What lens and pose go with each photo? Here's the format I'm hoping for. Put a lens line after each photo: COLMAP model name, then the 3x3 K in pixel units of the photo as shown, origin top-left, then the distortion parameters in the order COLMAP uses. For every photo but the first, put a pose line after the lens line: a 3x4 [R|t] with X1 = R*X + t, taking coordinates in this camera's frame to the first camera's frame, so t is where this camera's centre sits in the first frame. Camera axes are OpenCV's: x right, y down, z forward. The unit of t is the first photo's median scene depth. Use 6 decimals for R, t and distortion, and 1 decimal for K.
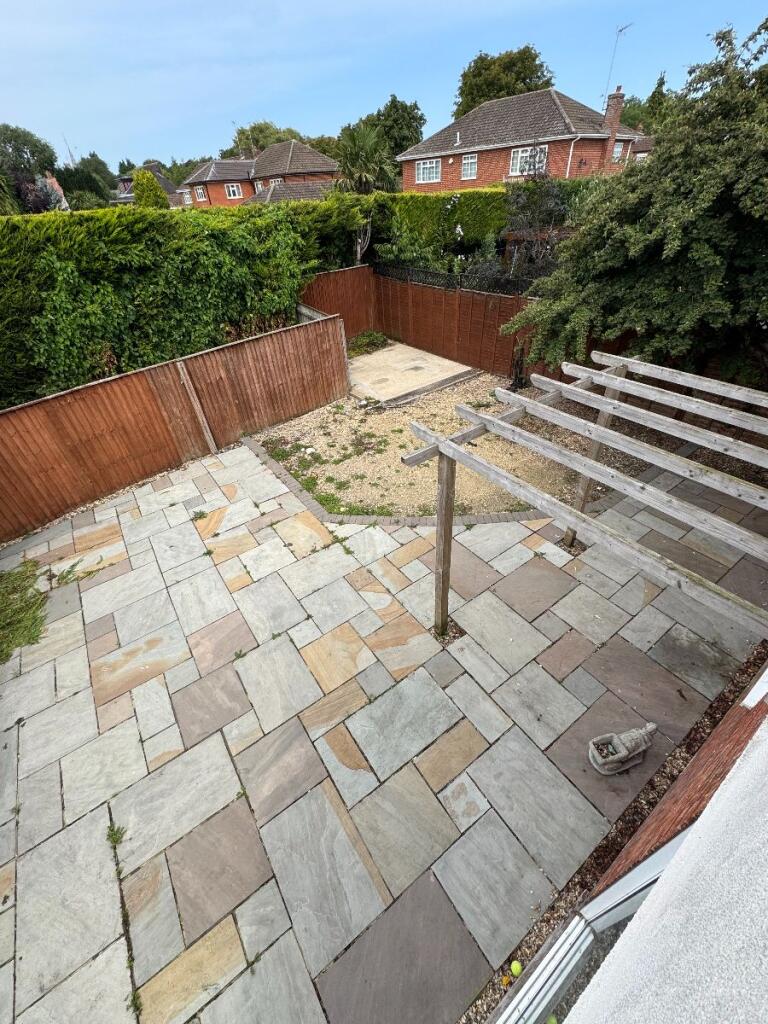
lens RADIAL K [[413.1, 0, 390.3], [0, 413.1, 513.4], [0, 0, 1]] dist [0.000218, 0.000230]
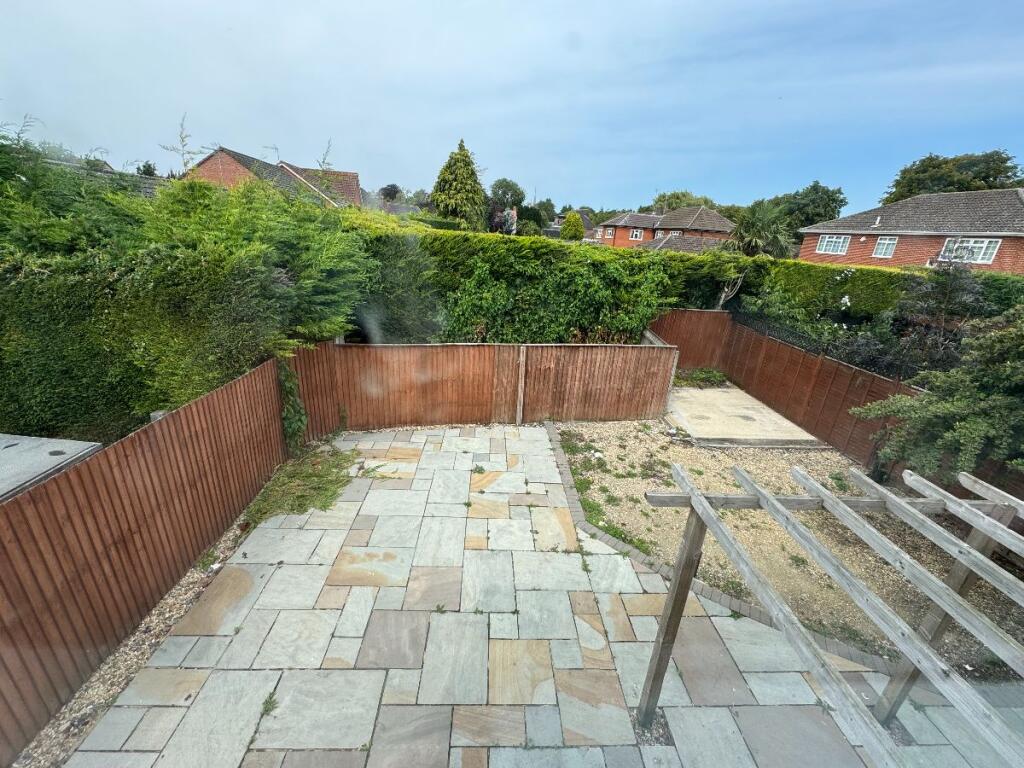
lens RADIAL K [[413.8, 0, 510.5], [0, 413.8, 381.5], [0, 0, 1]] dist [-0.001809, 0.000216]
pose [[0.830997, 0.295842, -0.471084, 0.053431], [-0.429119, 0.879805, -0.204451, -0.011039], [0.353977, 0.372050, 0.858067, -0.014660]]
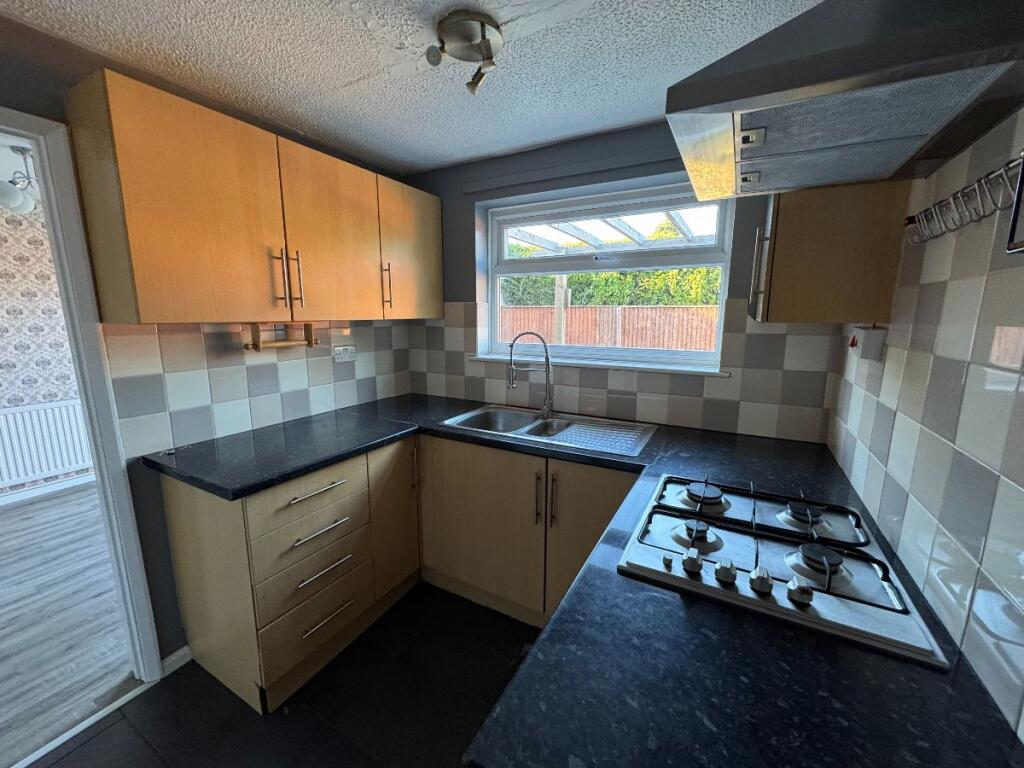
lens RADIAL K [[413.8, 0, 510.5], [0, 413.8, 381.5], [0, 0, 1]] dist [-0.001809, 0.000216]
pose [[0.432242, 0.191102, -0.881276, 0.620728], [-0.573868, 0.812142, -0.105356, 0.212401], [0.695588, 0.551276, 0.460709, 0.167965]]
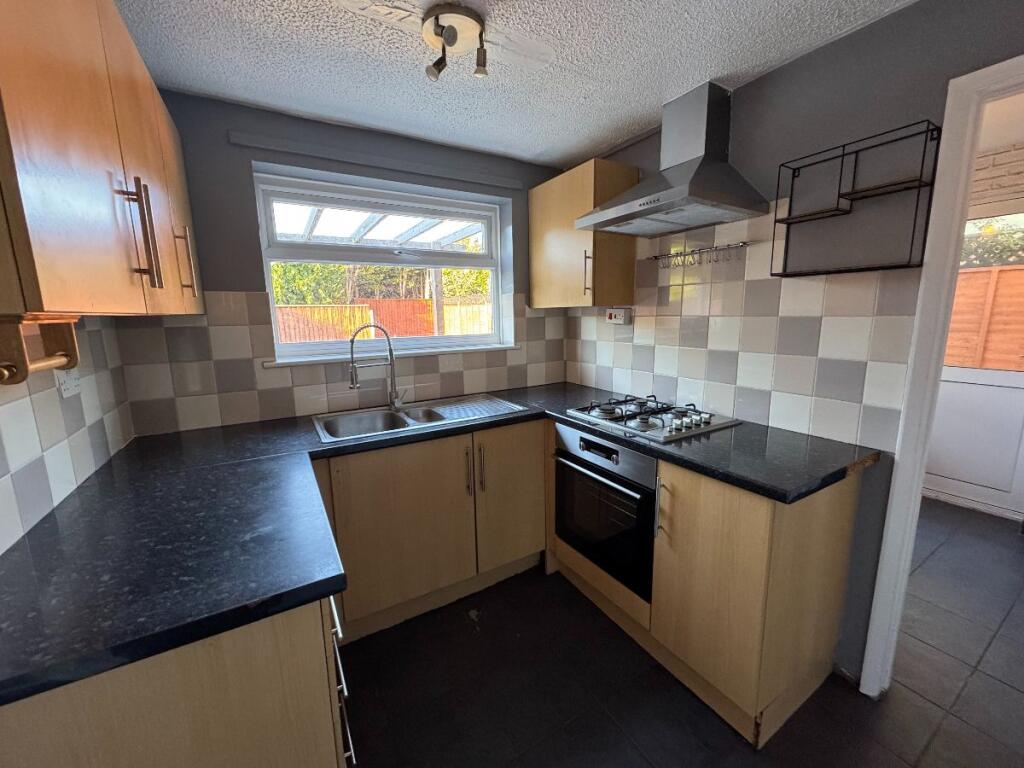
lens RADIAL K [[408.2, 0, 521.6], [0, 408.2, 383.0], [0, 0, 1]] dist [-0.002537, 0.000173]
pose [[0.997357, 0.037883, -0.062007, 0.480259], [-0.062572, 0.881604, -0.467824, 0.299920], [0.036943, 0.470467, 0.881644, 0.075633]]
